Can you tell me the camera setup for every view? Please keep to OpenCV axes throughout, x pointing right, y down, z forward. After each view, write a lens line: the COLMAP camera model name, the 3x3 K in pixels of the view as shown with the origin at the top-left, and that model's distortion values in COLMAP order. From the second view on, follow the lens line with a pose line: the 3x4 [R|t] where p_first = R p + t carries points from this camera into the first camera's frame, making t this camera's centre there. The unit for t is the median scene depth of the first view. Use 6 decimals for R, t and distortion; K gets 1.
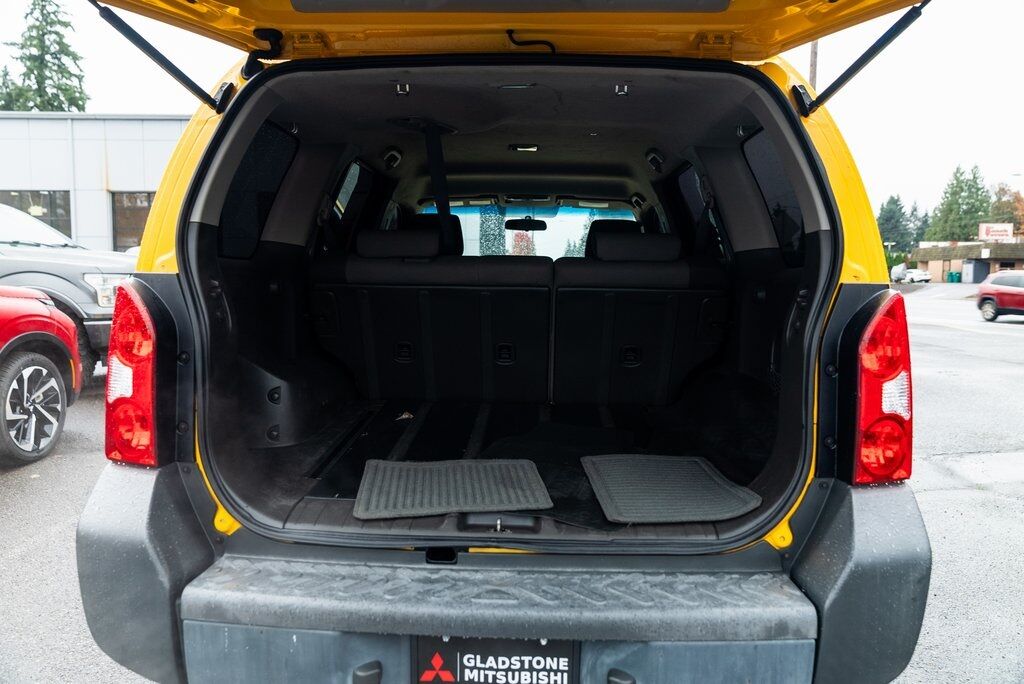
lens RADIAL K [[695.1, 0, 512.0], [0, 695.1, 342.0], [0, 0, 1]] dist [-0.043004, 0.026802]
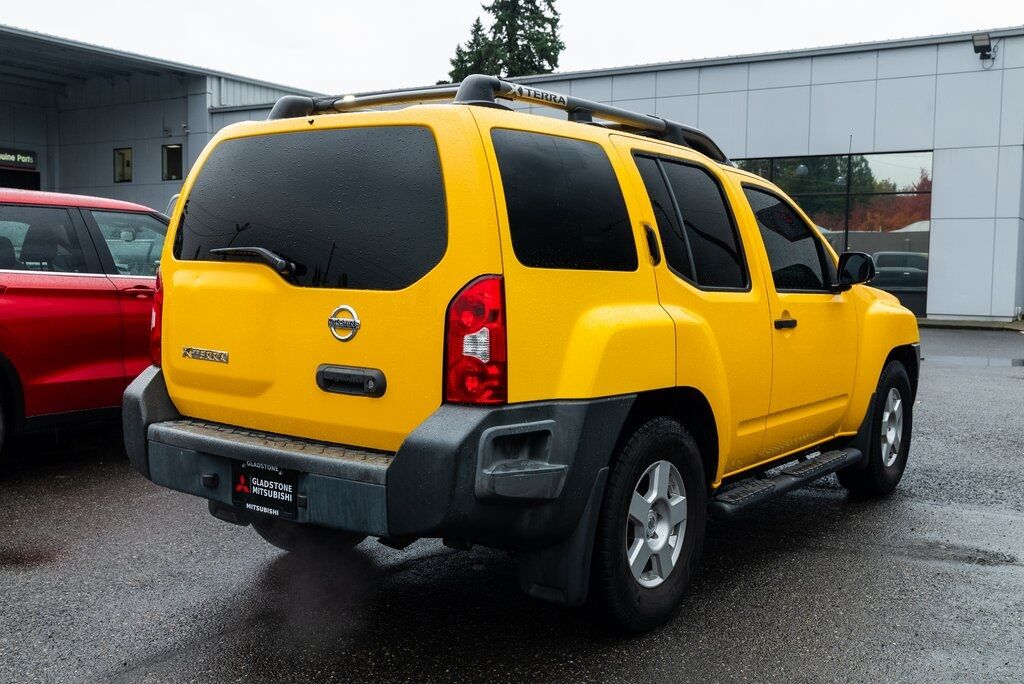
lens RADIAL K [[1036.1, 0, 512.0], [0, 1036.1, 342.0], [0, 0, 1]] dist [-0.003178, 0.004500]
pose [[0.827307, 0.044591, -0.559978, 1.952519], [-0.061316, 0.998057, -0.011112, 0.097191], [0.558394, 0.043529, 0.828433, -0.840122]]
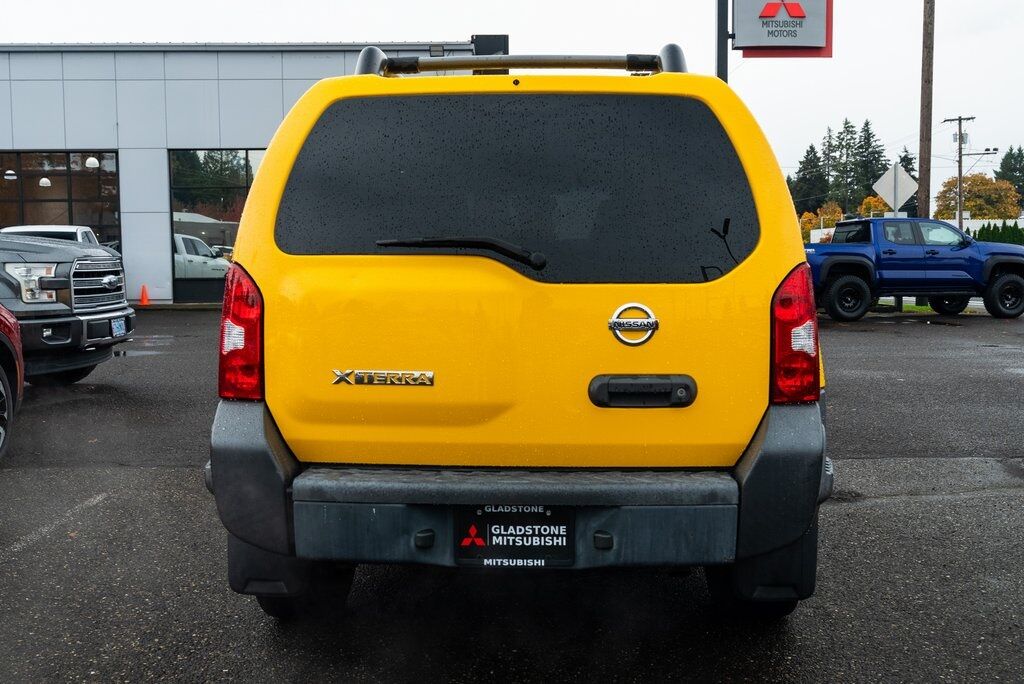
lens RADIAL K [[1003.9, 0, 512.0], [0, 1003.9, 342.0], [0, 0, 1]] dist [0.001317, 0.005286]
pose [[0.999847, -0.014914, -0.009141, -0.004698], [0.014791, 0.999801, -0.013408, 0.108401], [0.009339, 0.013271, 0.999868, -1.051976]]
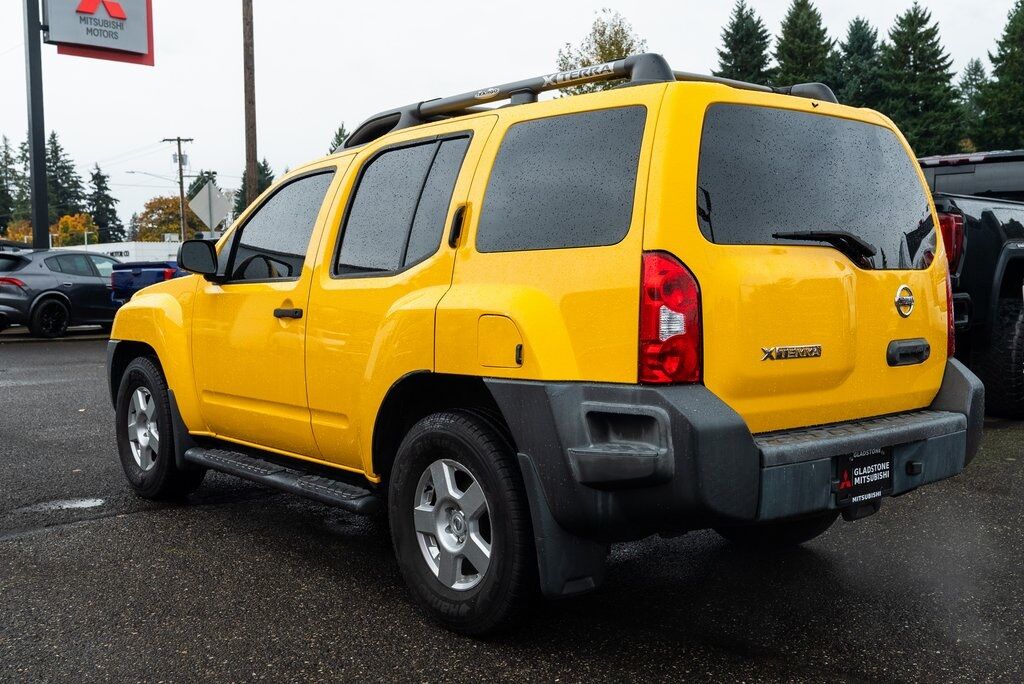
lens RADIAL K [[1082.7, 0, 512.0], [0, 1082.7, 342.0], [0, 0, 1]] dist [0.005502, -0.003955]
pose [[0.745822, -0.060187, 0.663421, -2.463492], [0.084057, 0.996453, -0.004096, 0.081483], [-0.660821, 0.058820, 0.748235, -0.461568]]
